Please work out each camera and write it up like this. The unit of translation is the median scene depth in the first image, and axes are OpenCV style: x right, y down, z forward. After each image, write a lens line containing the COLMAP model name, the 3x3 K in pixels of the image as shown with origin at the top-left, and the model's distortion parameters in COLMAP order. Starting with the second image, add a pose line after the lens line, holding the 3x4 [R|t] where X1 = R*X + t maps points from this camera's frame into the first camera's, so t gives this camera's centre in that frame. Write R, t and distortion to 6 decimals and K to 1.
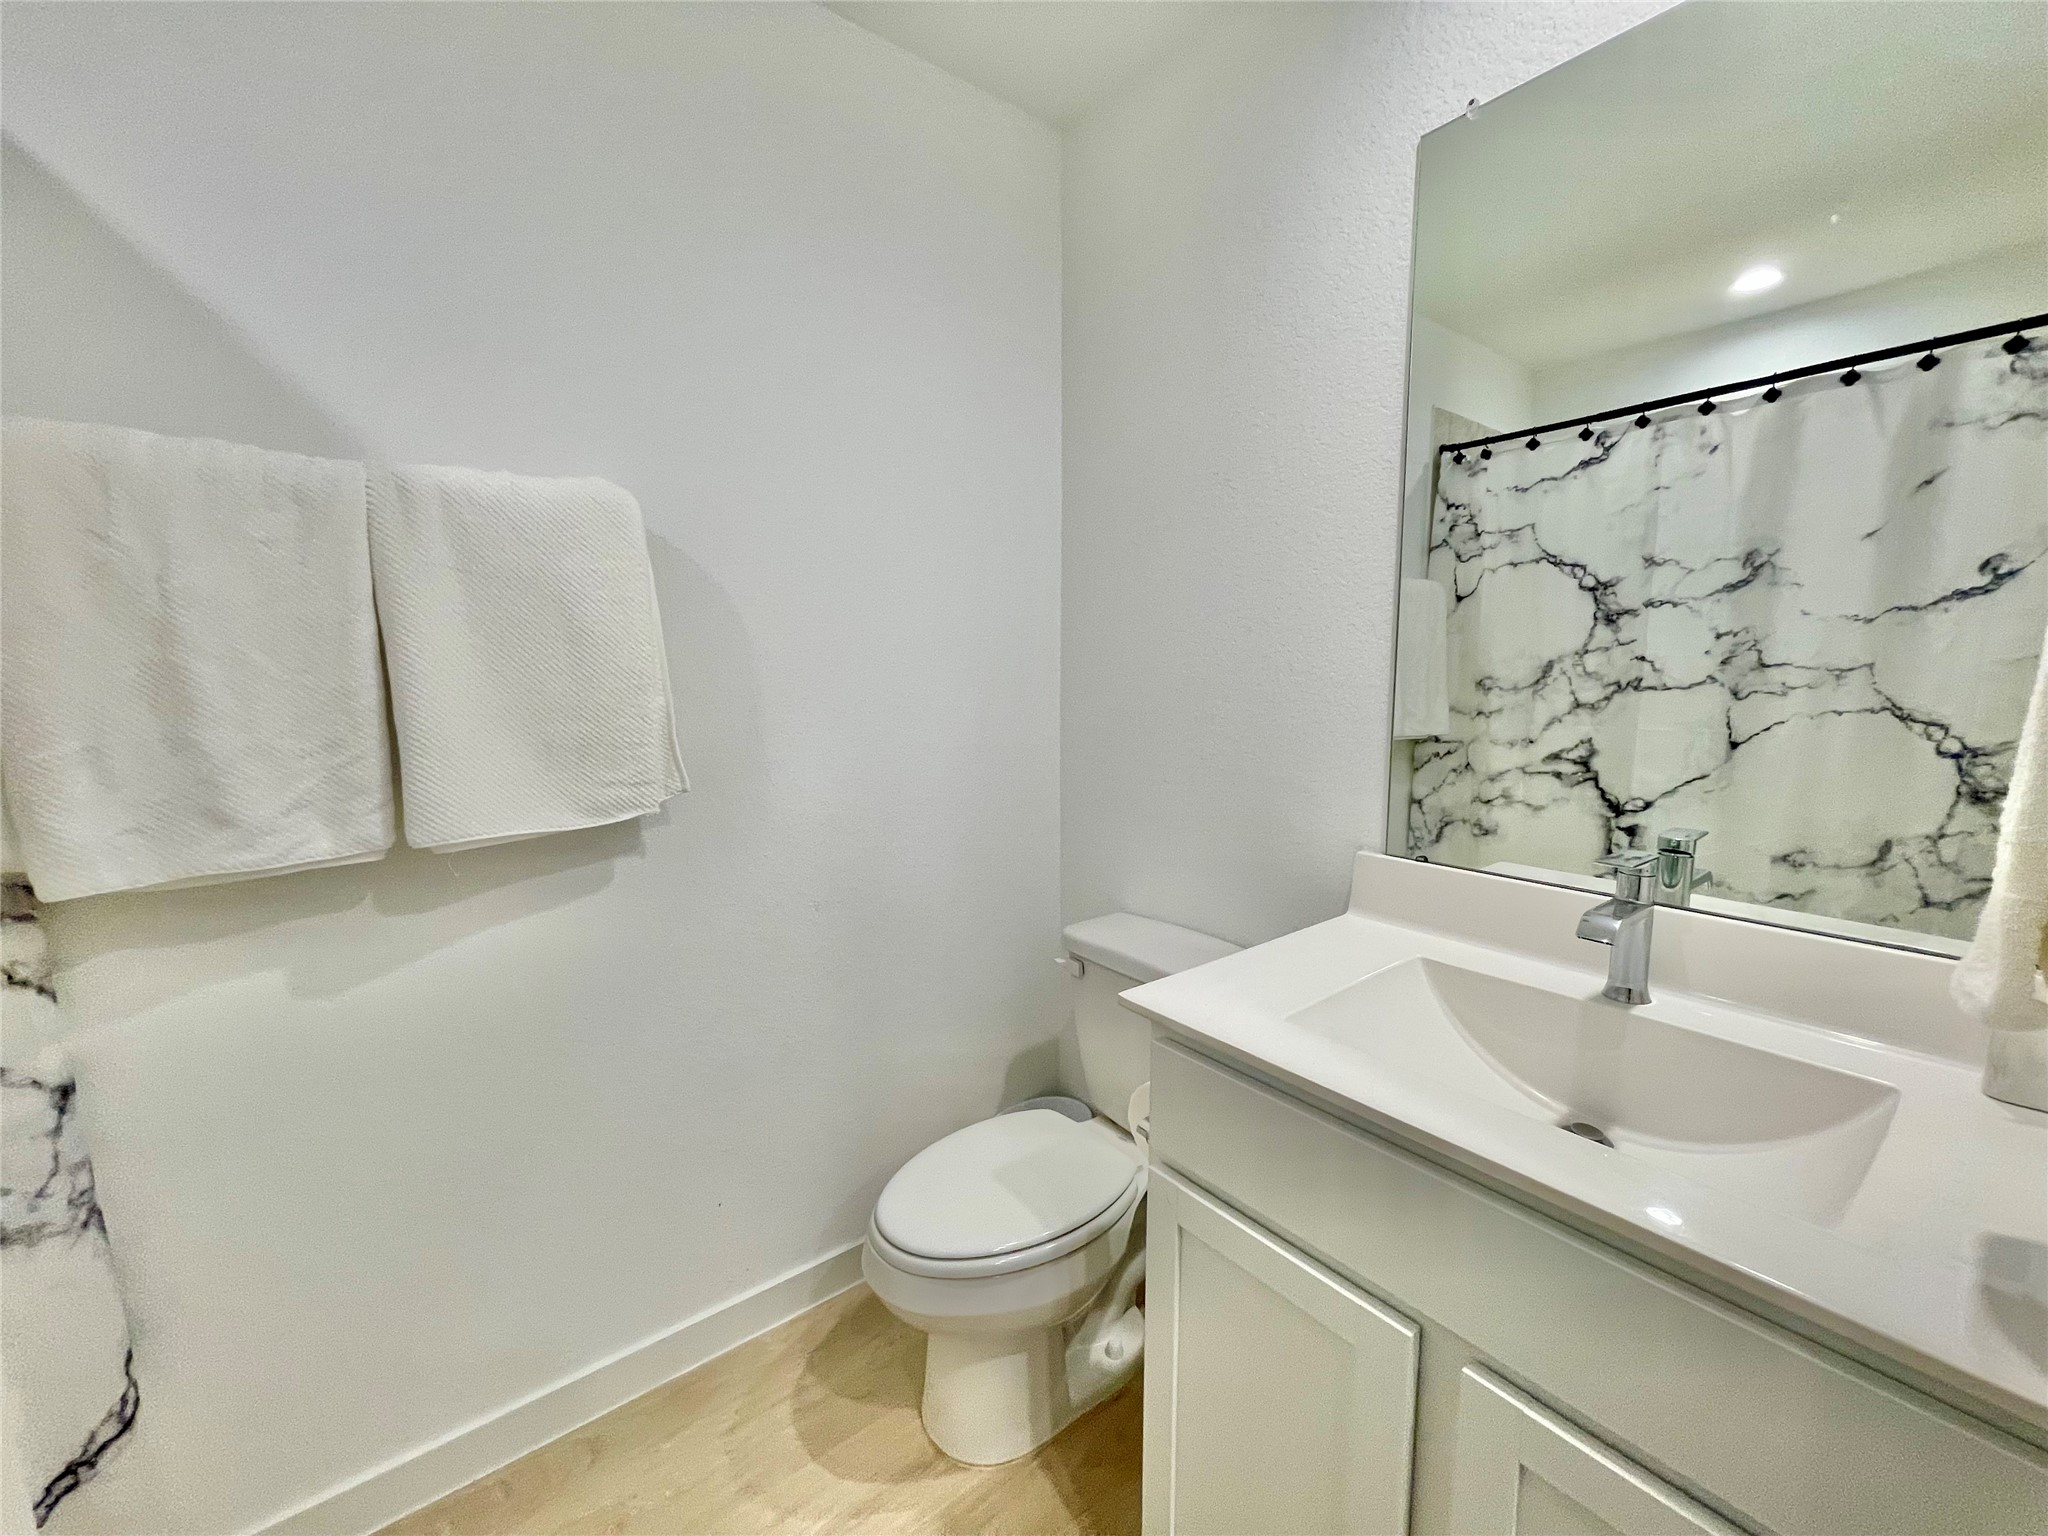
lens RADIAL K [[821.0, 0, 1030.0], [0, 821.0, 770.3], [0, 0, 1]] dist [0.001340, -0.002133]
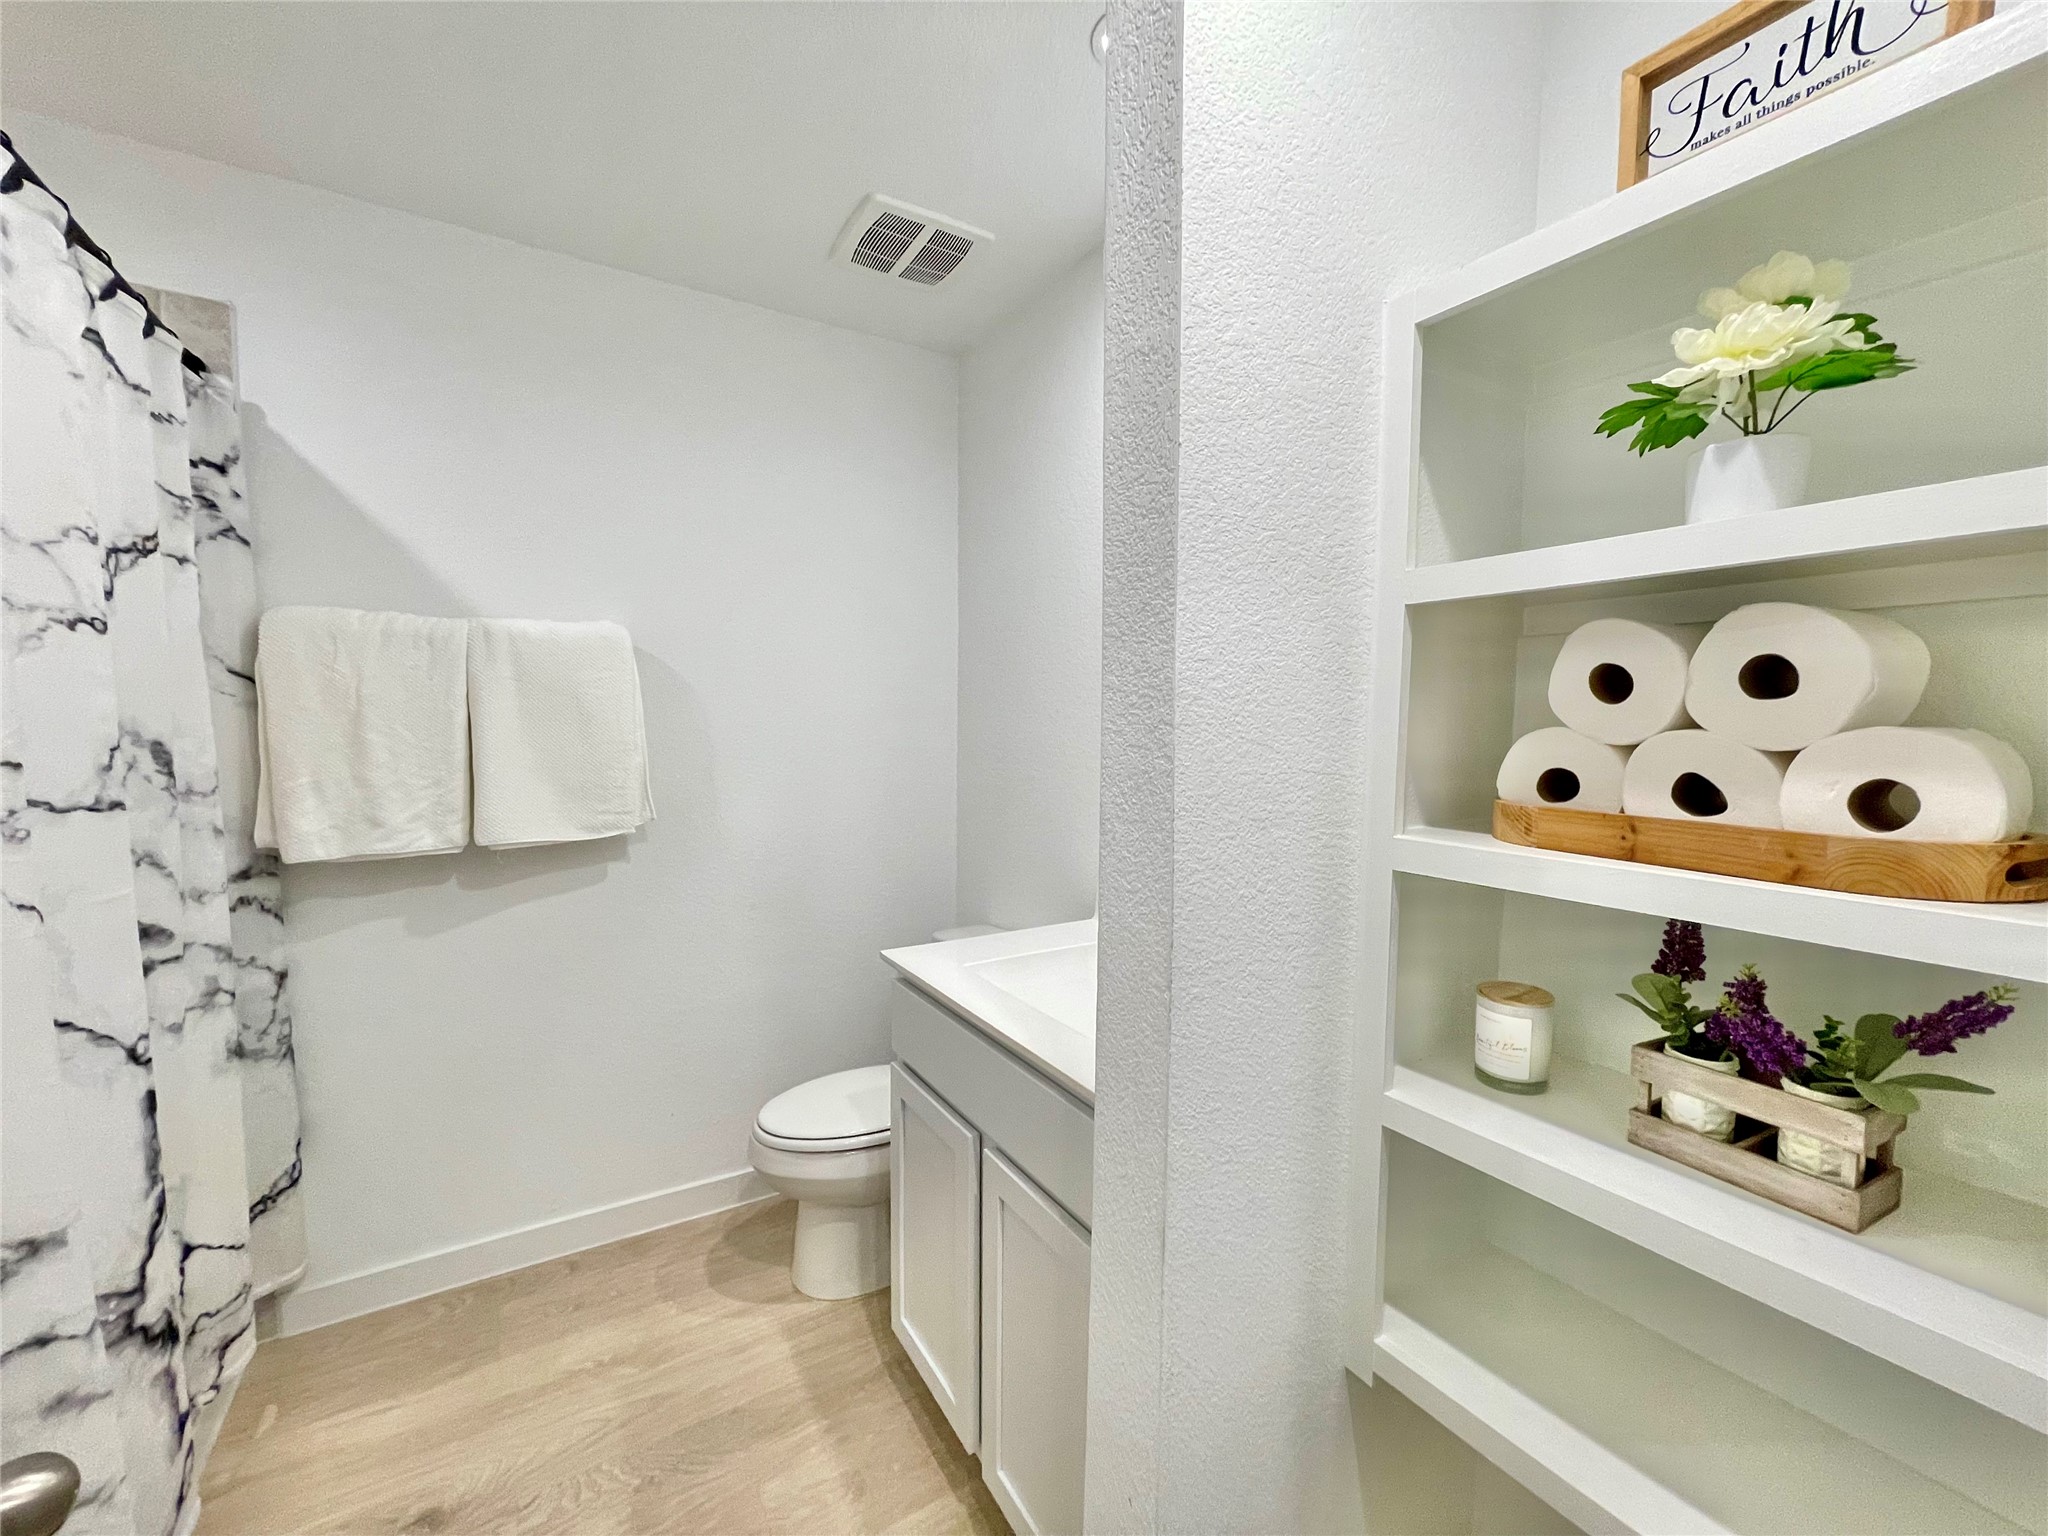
lens RADIAL K [[821.0, 0, 1019.4], [0, 821.0, 770.3], [0, 0, 1]] dist [0.001340, -0.002133]
pose [[0.994013, 0.027196, -0.105828, 0.539100], [-0.033772, 0.997576, -0.060844, 0.006150], [0.103916, 0.064054, 0.992521, -0.580118]]
